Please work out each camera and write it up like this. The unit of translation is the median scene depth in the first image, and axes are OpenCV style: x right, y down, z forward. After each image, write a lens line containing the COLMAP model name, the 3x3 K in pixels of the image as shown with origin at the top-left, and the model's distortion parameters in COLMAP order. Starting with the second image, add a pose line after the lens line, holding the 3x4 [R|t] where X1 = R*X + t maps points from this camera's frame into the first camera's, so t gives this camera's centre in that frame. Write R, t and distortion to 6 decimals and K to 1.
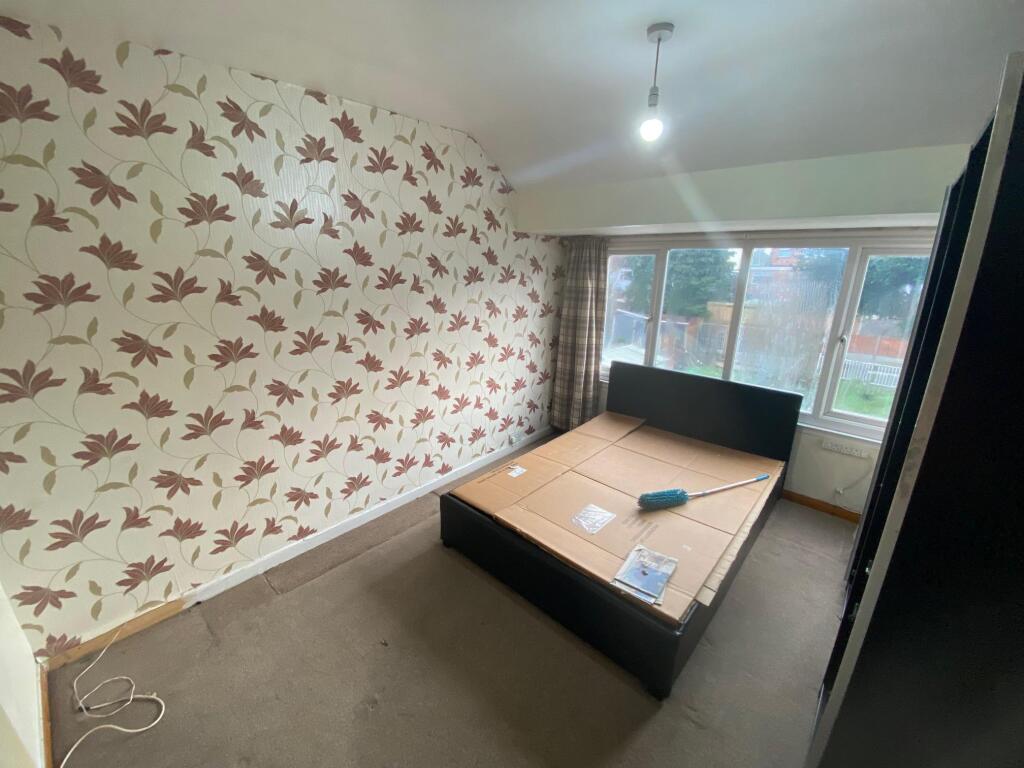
lens RADIAL K [[410.9, 0, 509.7], [0, 410.9, 384.7], [0, 0, 1]] dist [0.002055, -0.011781]
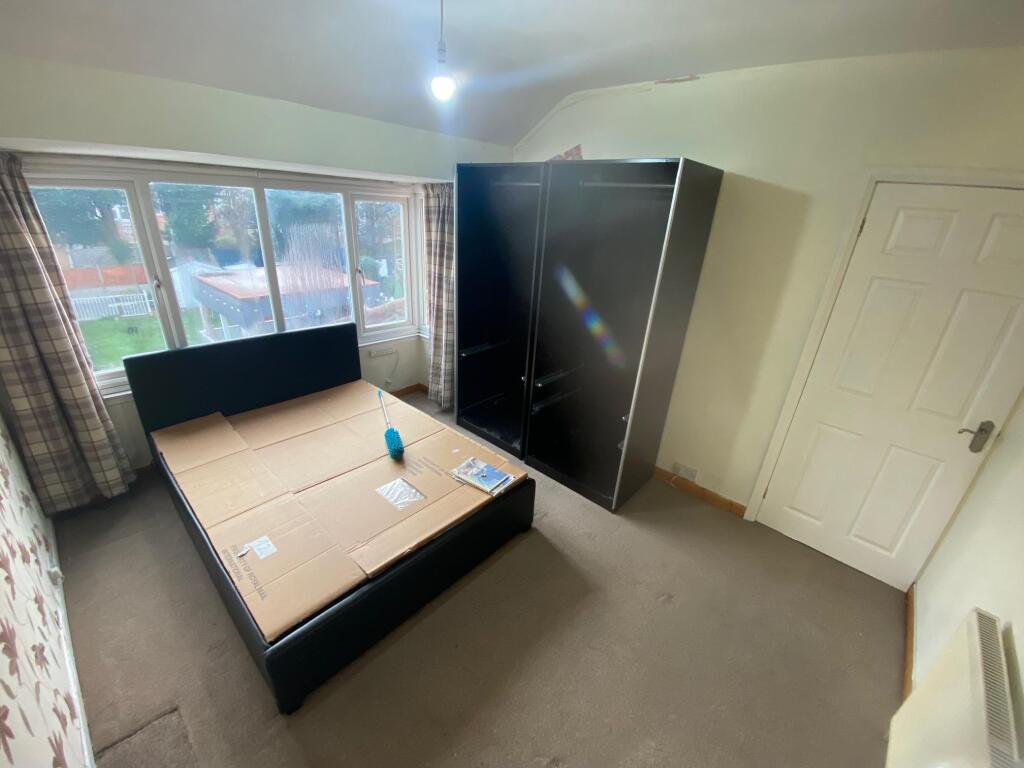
lens RADIAL K [[410.9, 0, 509.7], [0, 410.9, 384.7], [0, 0, 1]] dist [0.002055, -0.011781]
pose [[-0.012349, -0.399333, 0.916723, -0.446021], [0.231058, 0.890841, 0.391171, -0.167275], [-0.972862, 0.216647, 0.081268, 0.469062]]
